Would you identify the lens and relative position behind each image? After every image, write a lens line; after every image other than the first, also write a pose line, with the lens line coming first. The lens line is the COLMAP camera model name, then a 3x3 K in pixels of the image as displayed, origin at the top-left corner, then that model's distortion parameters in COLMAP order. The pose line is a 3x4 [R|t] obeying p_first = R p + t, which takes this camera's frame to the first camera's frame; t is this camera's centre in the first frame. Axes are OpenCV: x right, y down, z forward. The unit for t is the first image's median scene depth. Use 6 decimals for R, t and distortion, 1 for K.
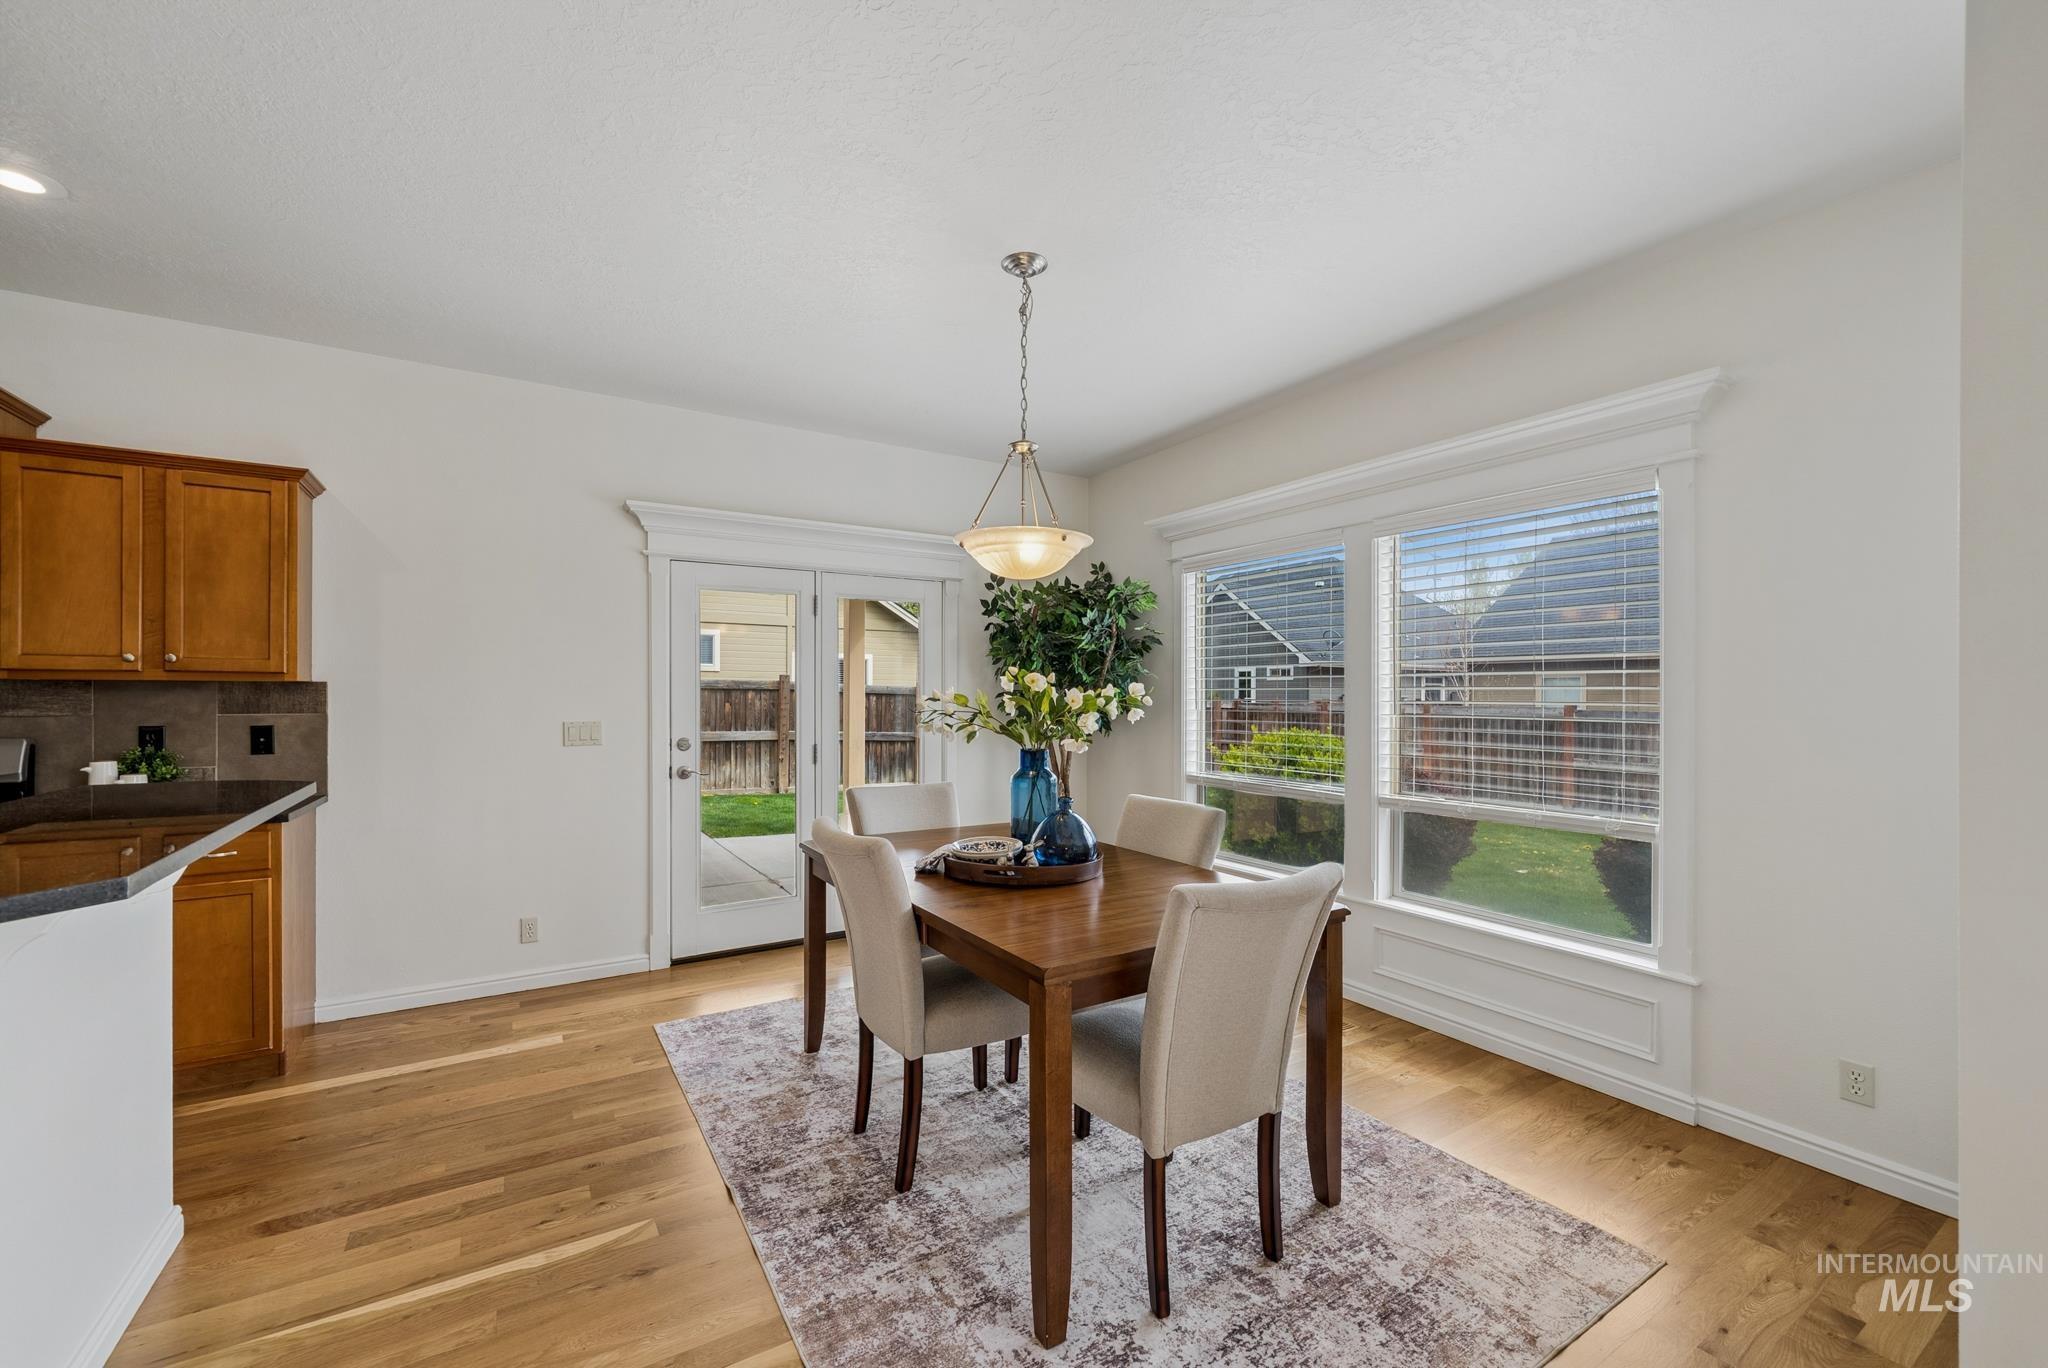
lens RADIAL K [[825.8, 0, 1022.4], [0, 825.8, 692.5], [0, 0, 1]] dist [-0.001745, -0.000301]
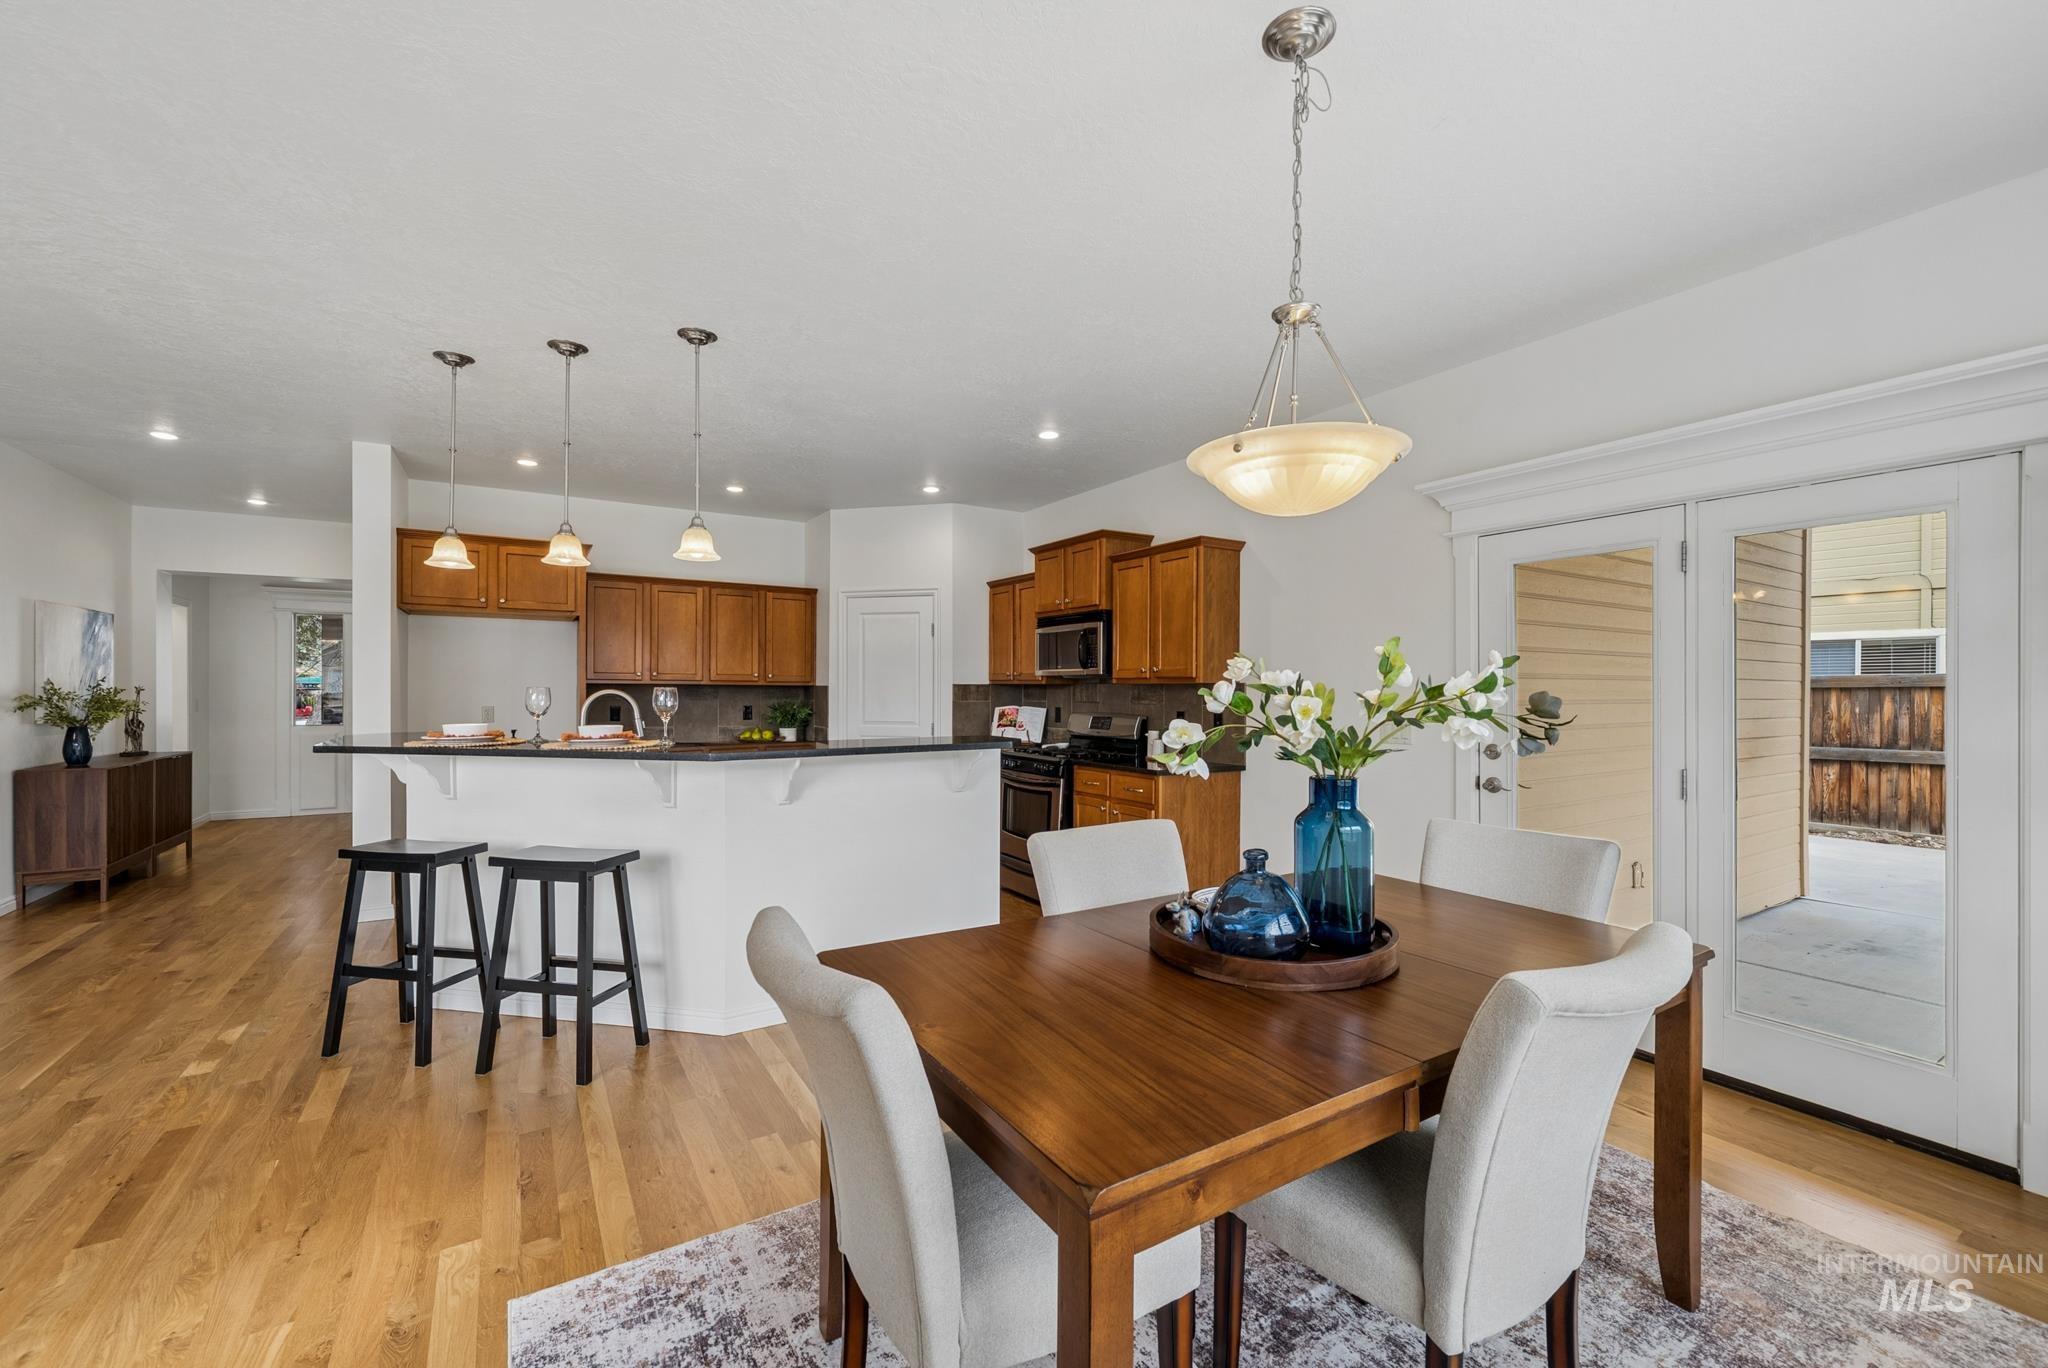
lens RADIAL K [[825.8, 0, 1027.0], [0, 825.8, 691.3], [0, 0, 1]] dist [-0.001745, -0.000301]
pose [[0.011575, -0.002738, -0.999929, 0.590113], [0.001677, 0.999995, -0.002719, 0.003853], [0.999932, -0.001645, 0.011579, 0.707922]]
